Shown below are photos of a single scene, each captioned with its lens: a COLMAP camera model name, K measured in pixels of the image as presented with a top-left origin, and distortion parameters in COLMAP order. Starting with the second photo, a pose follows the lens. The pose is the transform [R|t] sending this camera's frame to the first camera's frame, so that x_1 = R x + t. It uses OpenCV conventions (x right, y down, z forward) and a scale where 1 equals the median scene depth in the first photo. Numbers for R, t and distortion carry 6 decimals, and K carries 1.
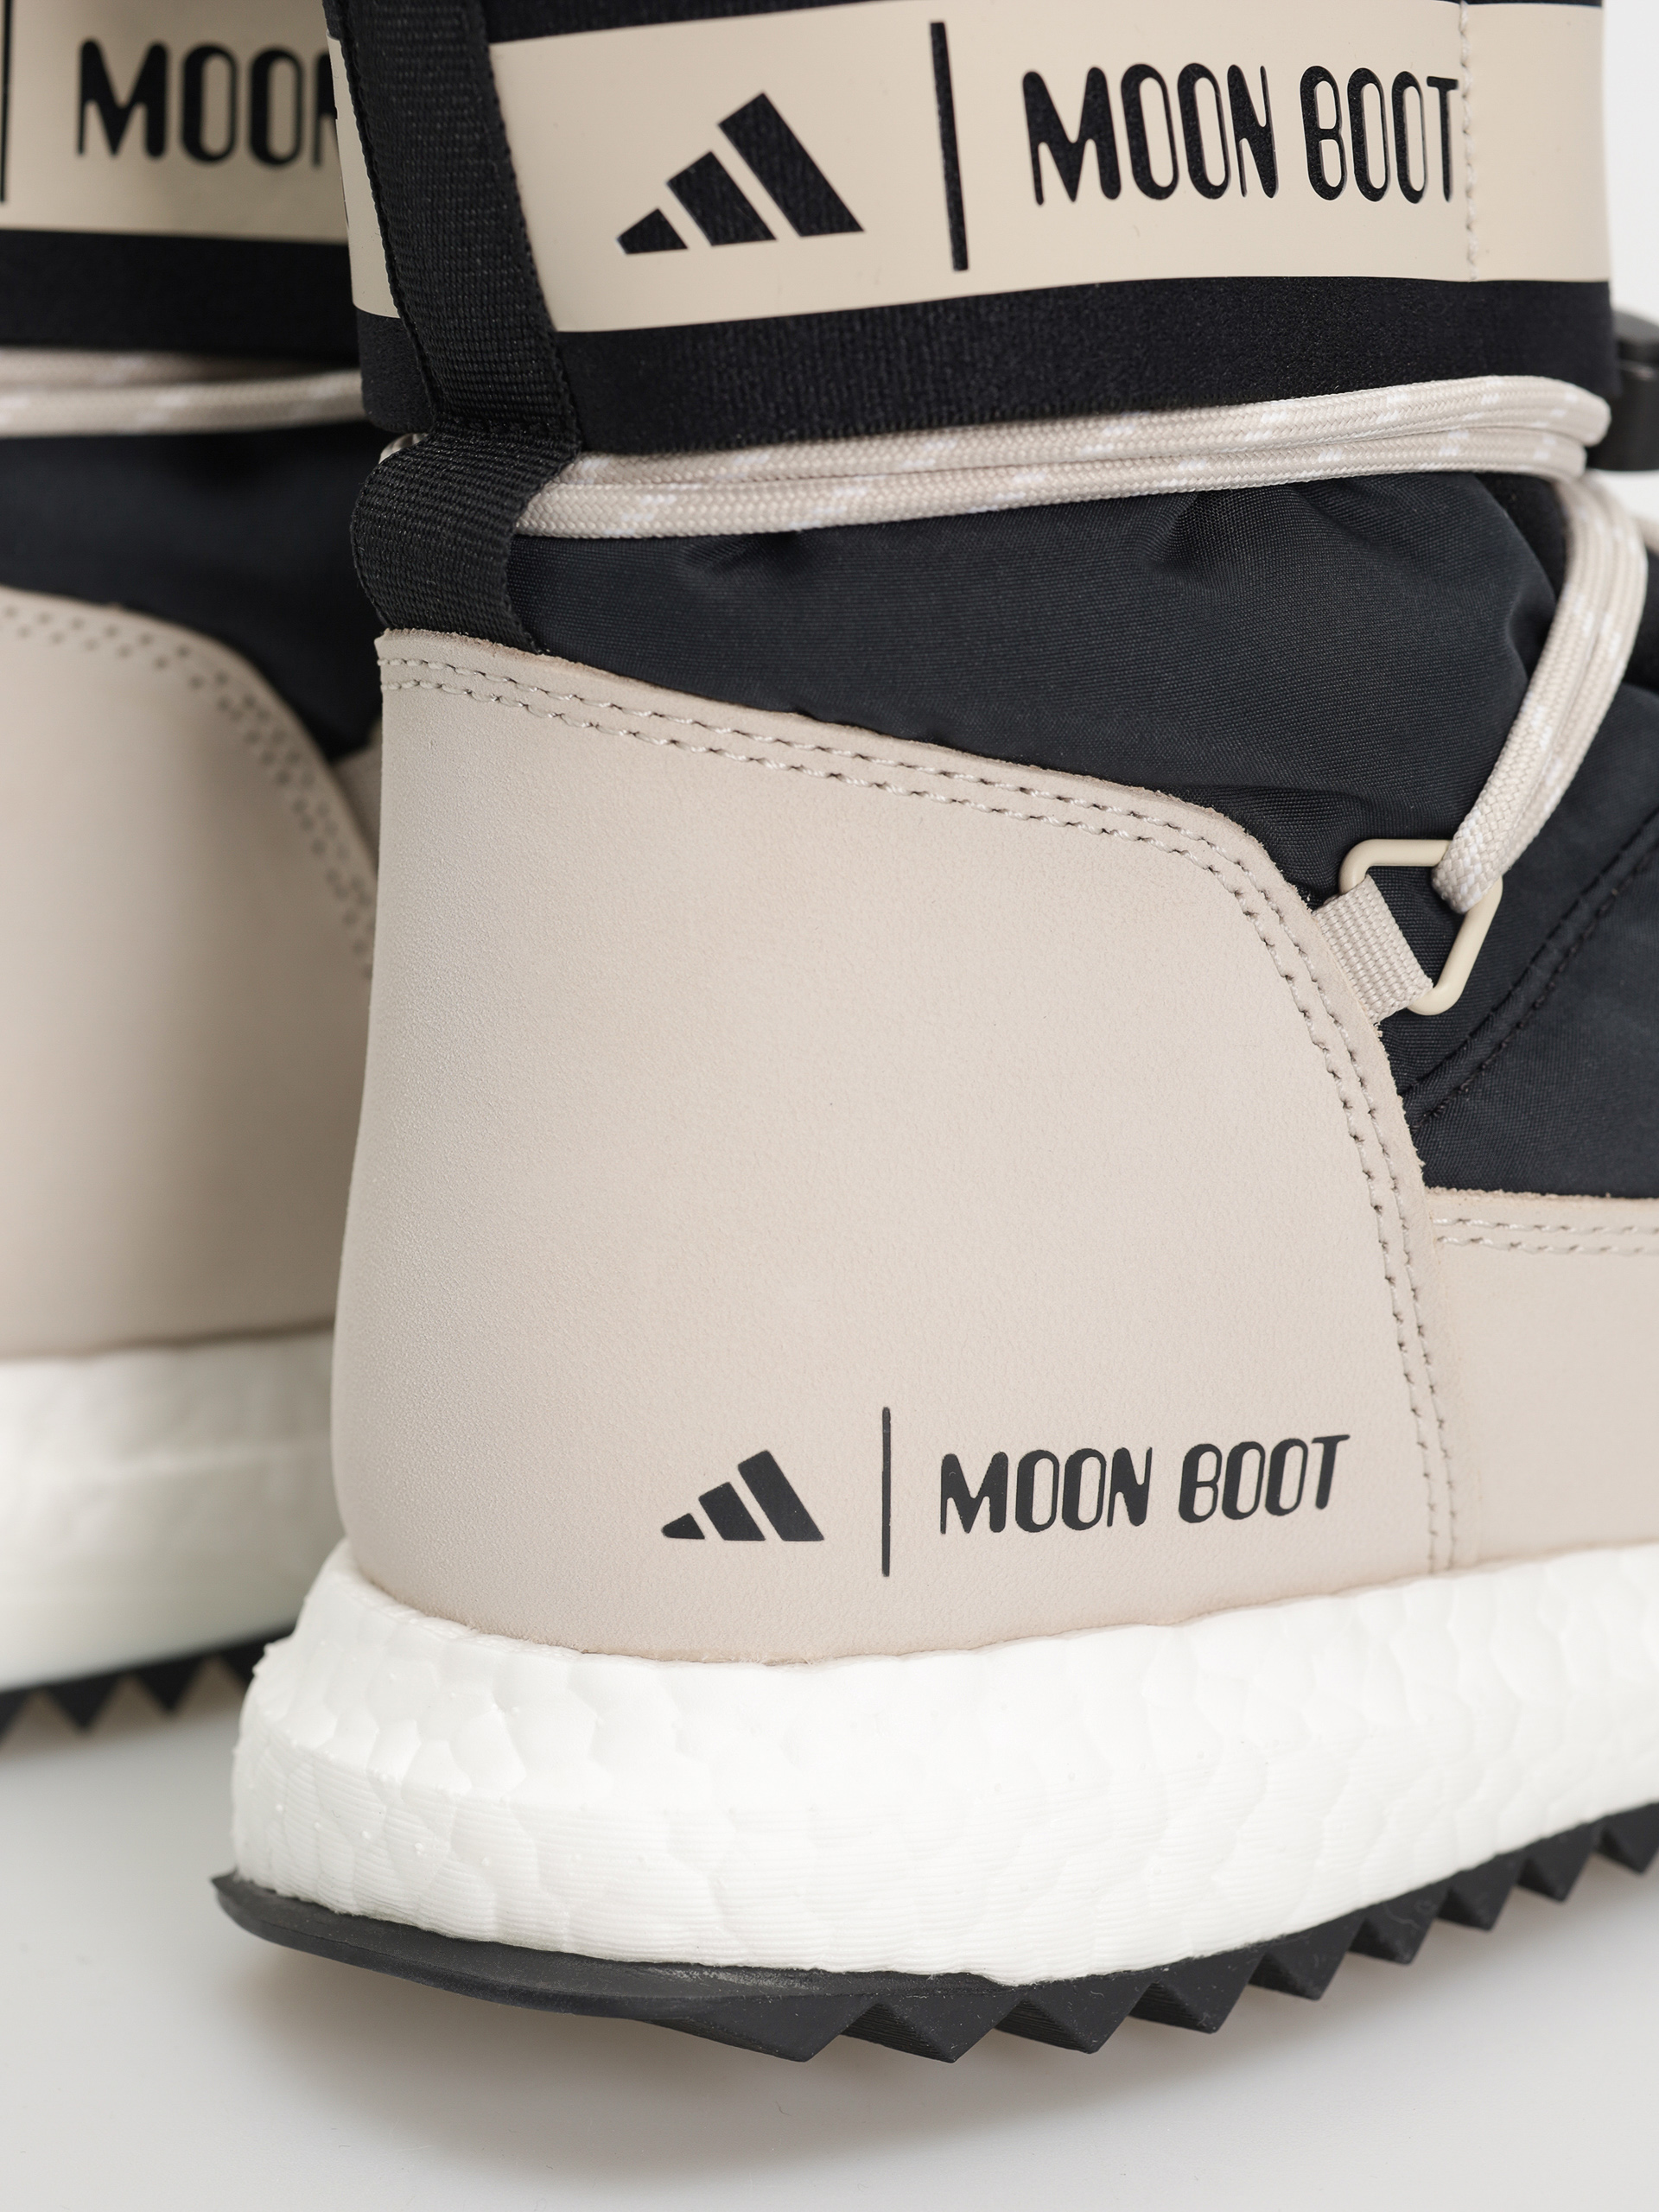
lens RADIAL K [[6745.2, 0, 829.5], [0, 6745.2, 1106.0], [0, 0, 1]] dist [0.079065, 0.784791]
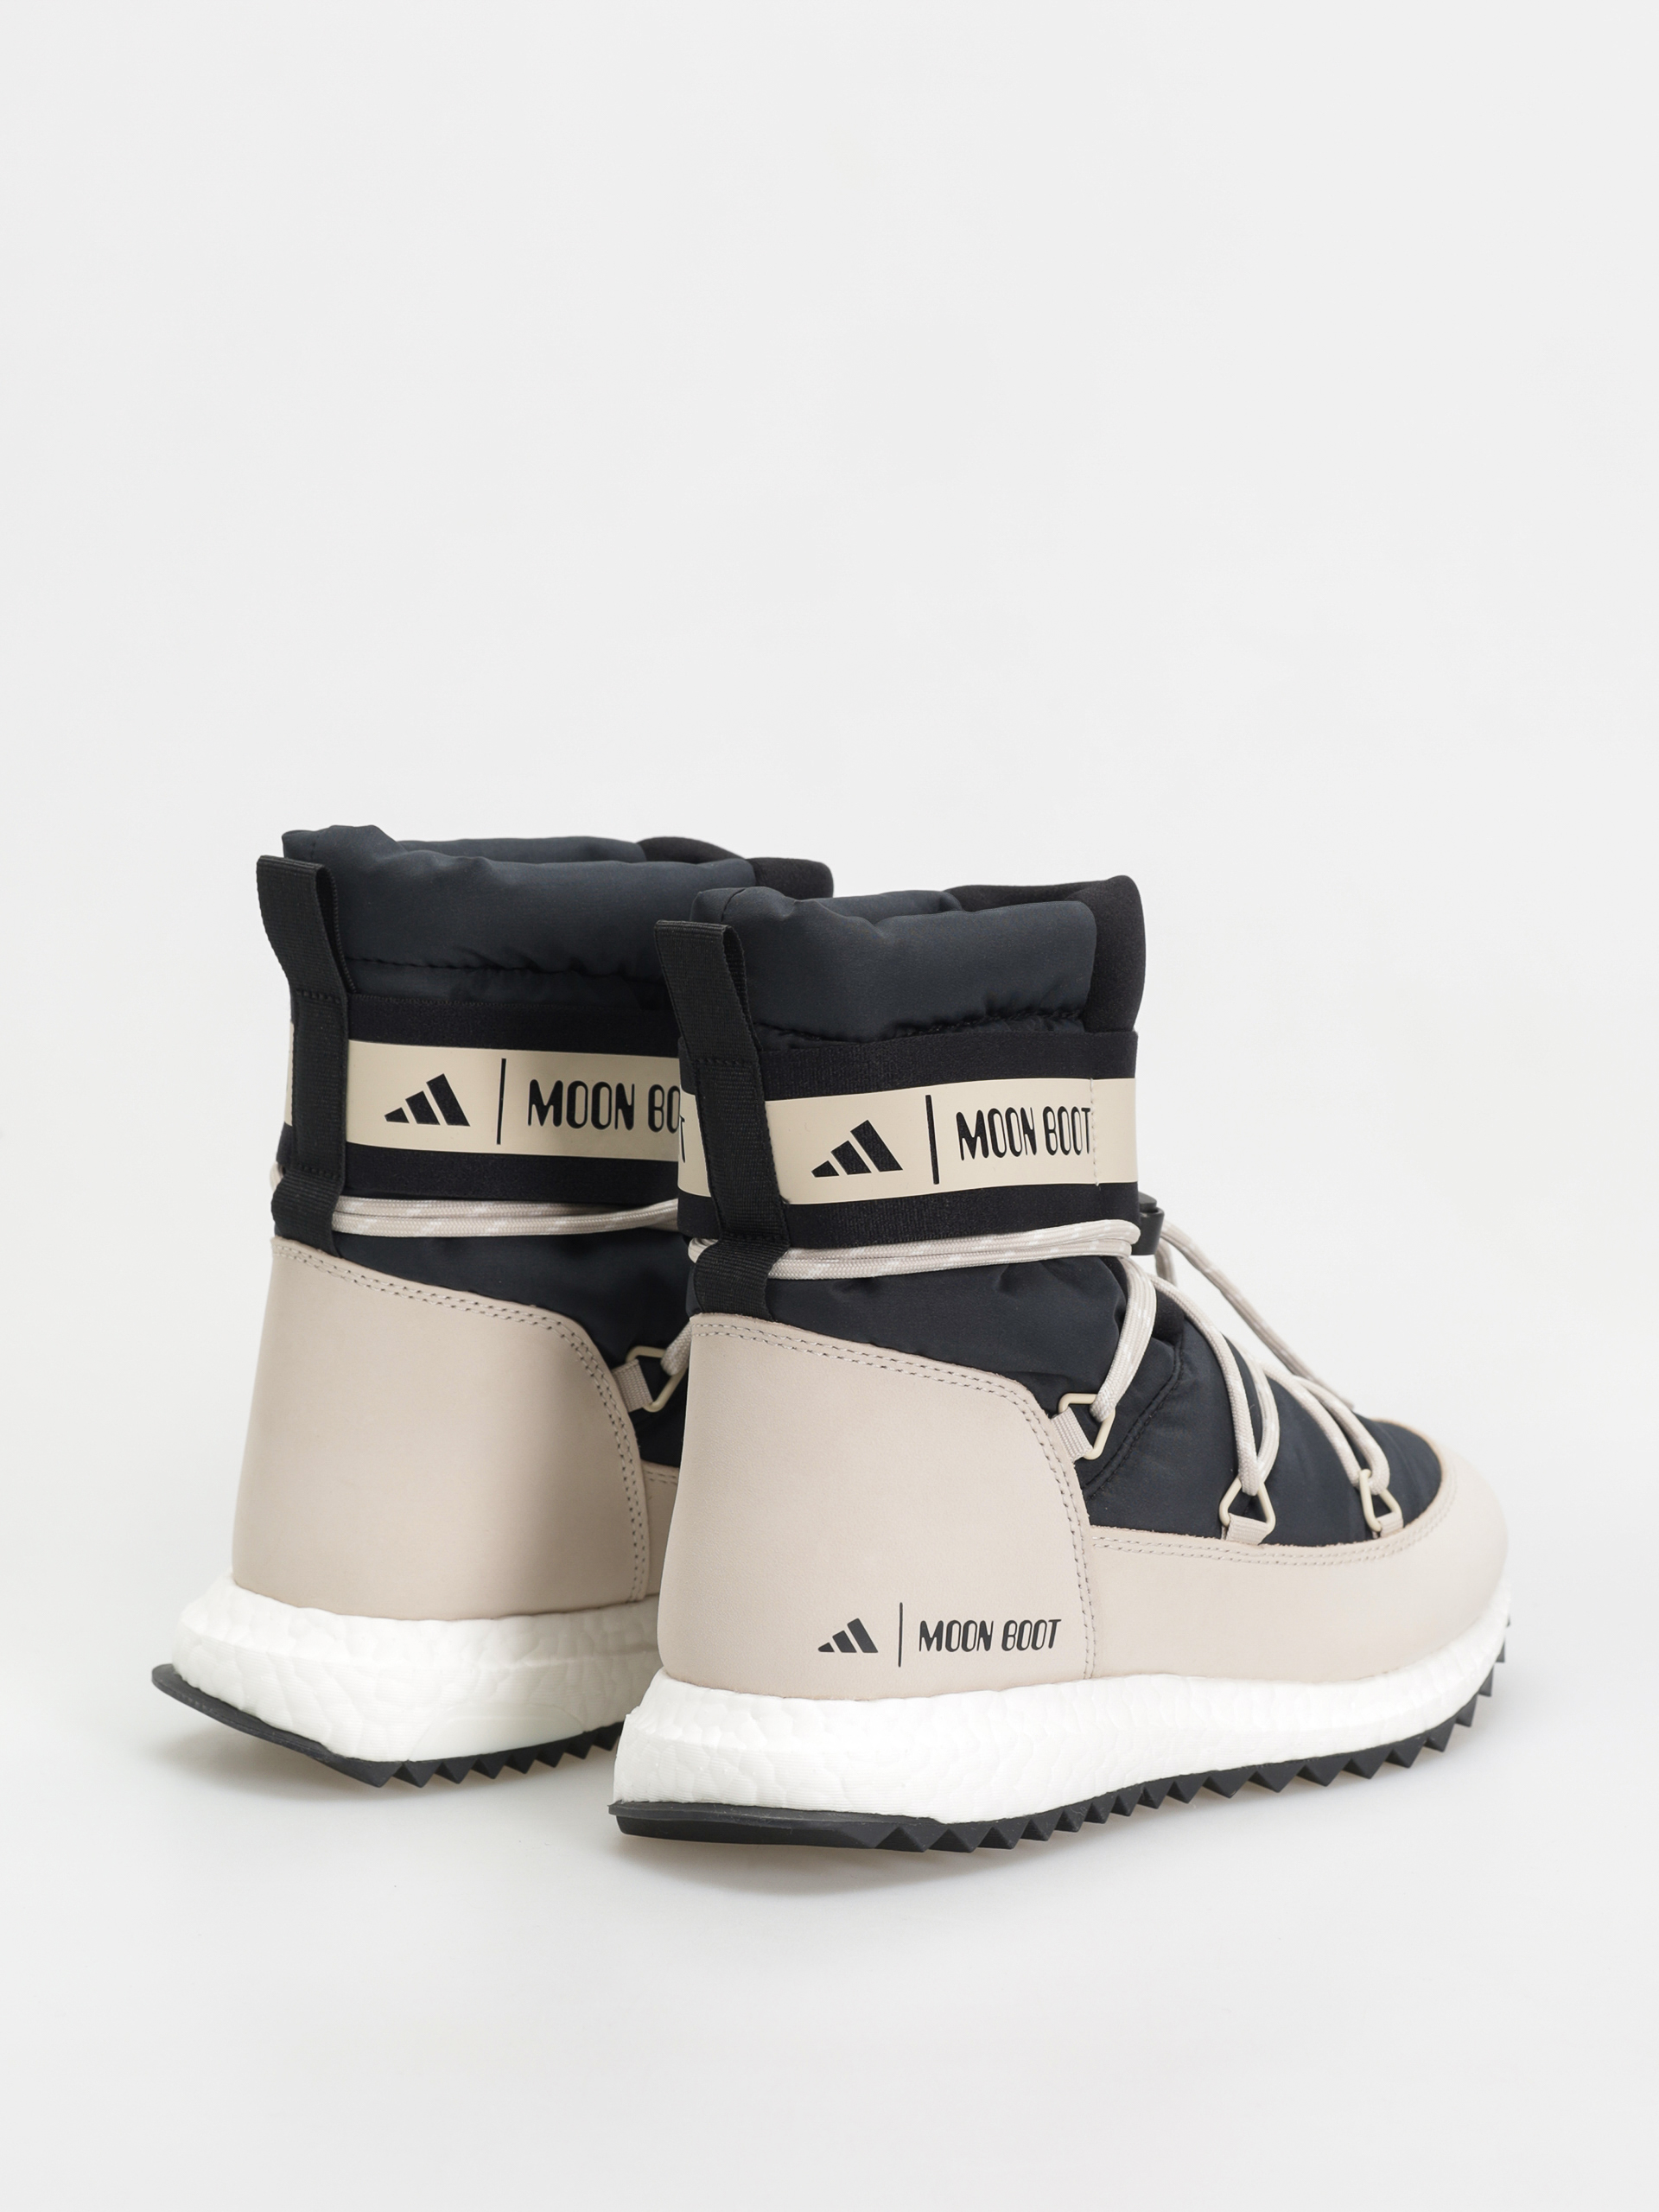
lens RADIAL K [[5282.2, 0, 829.5], [0, 5282.2, 1106.0], [0, 0, 1]] dist [0.037683, 0.116022]
pose [[0.992127, 0.008956, 0.124914, -0.278570], [0.005371, 0.993479, -0.113886, 0.085923], [-0.125120, 0.113660, 0.985610, -1.069608]]
